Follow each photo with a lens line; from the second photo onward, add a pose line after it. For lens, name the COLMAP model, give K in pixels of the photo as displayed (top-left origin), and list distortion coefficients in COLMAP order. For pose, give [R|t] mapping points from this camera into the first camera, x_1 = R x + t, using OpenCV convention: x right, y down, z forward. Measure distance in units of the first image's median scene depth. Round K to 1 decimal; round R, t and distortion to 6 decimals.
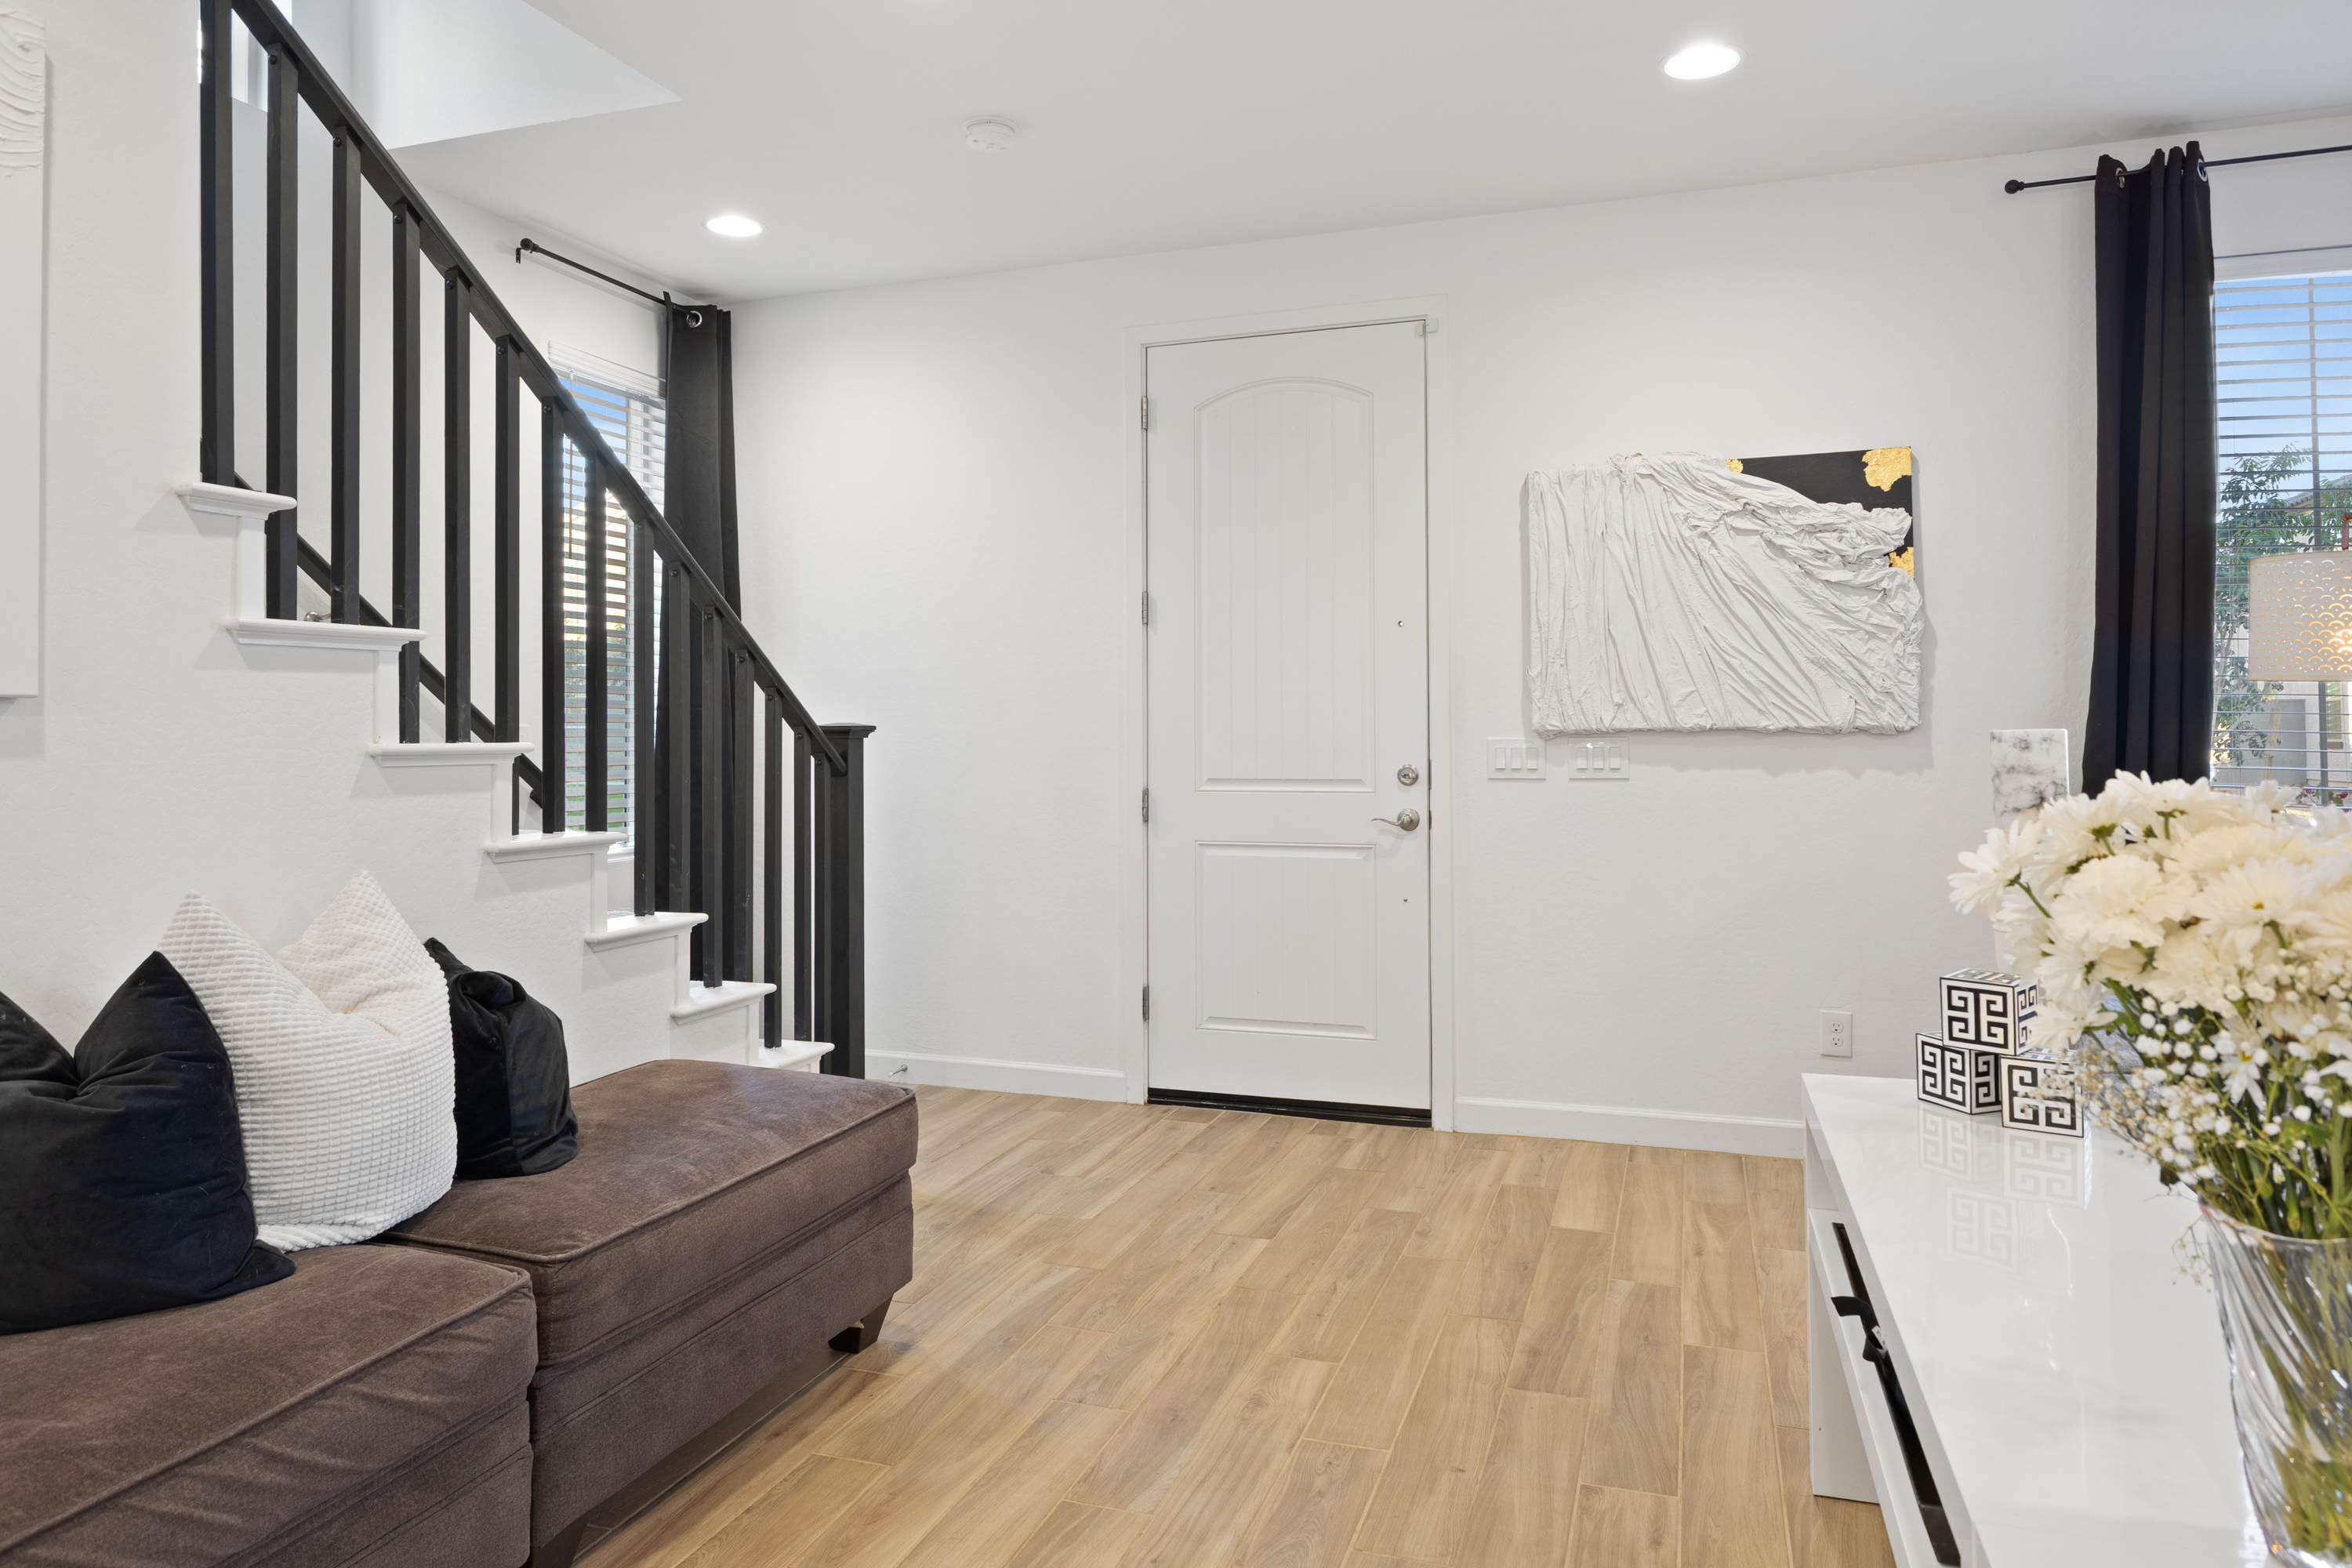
lens RADIAL K [[1450.1, 0, 1177.5], [0, 1450.1, 698.1], [0, 0, 1]] dist [0.001338, 0.000375]
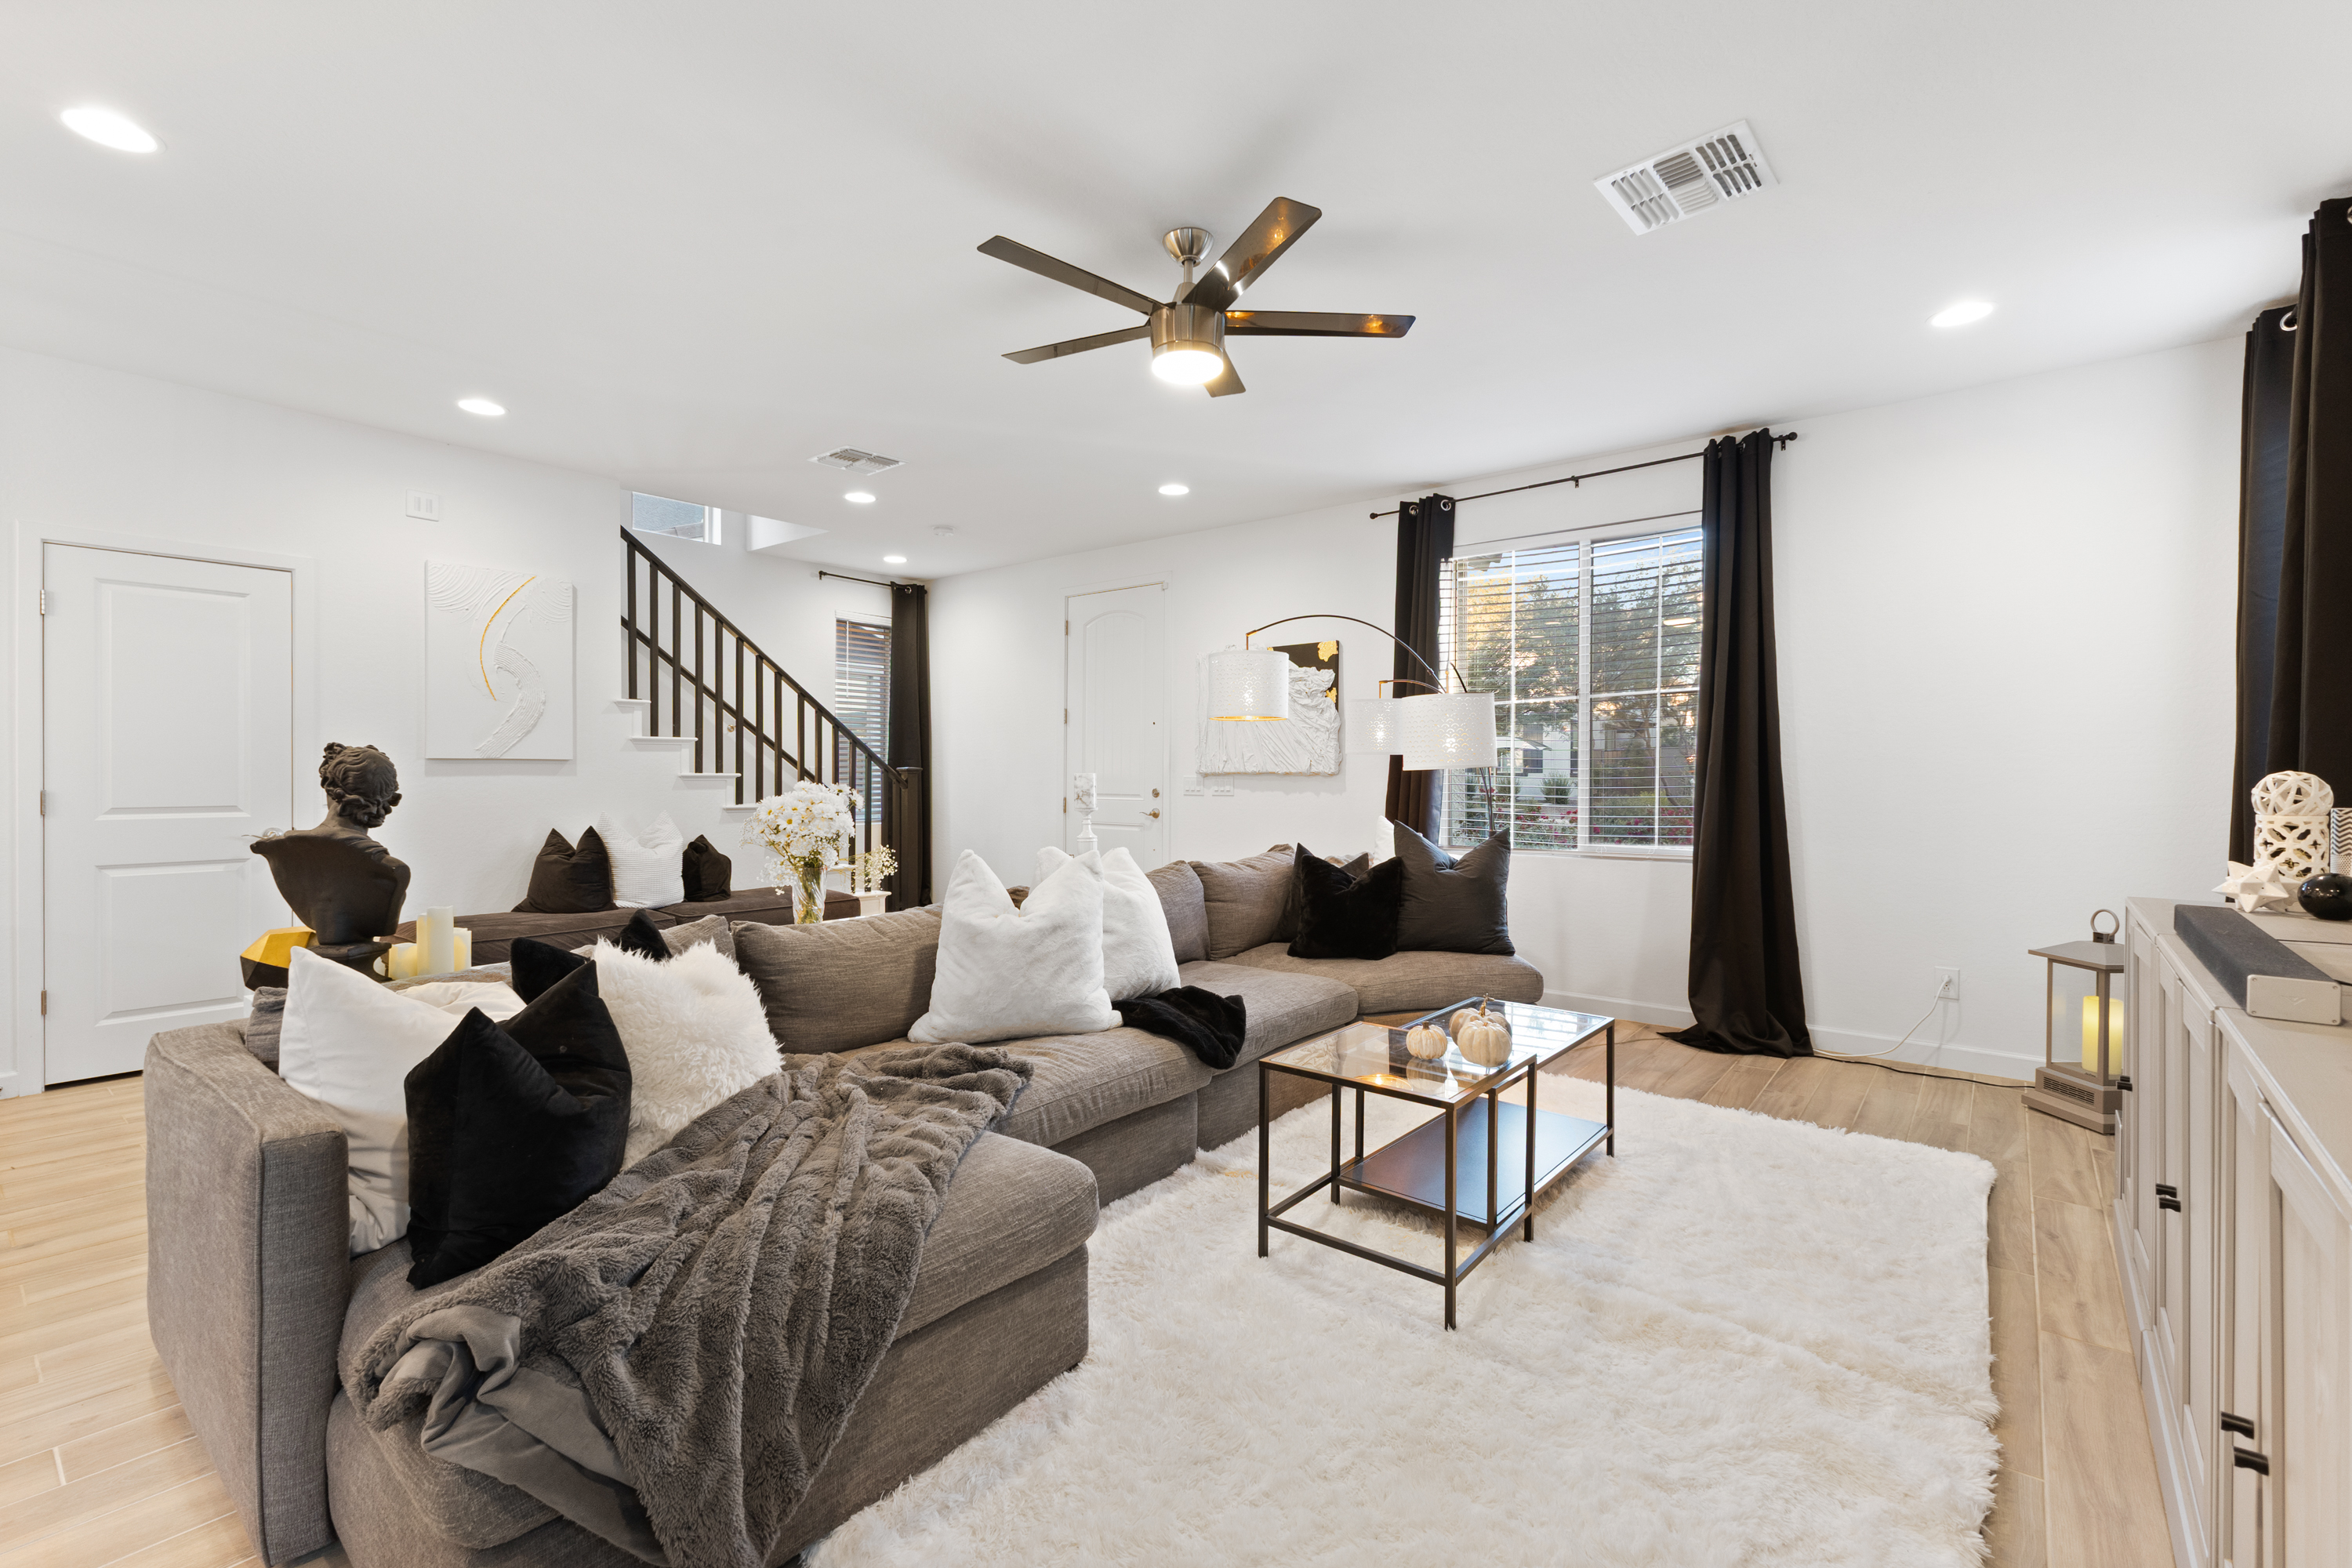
lens RADIAL K [[1019.9, 0, 1176.6], [0, 1019.9, 768.0], [0, 0, 1]] dist [-0.000310, 0.000061]
pose [[0.938243, 0.007891, -0.345887, 0.798810], [-0.000462, 0.999768, 0.021554, -0.018893], [0.345977, -0.020063, 0.938029, -0.475932]]
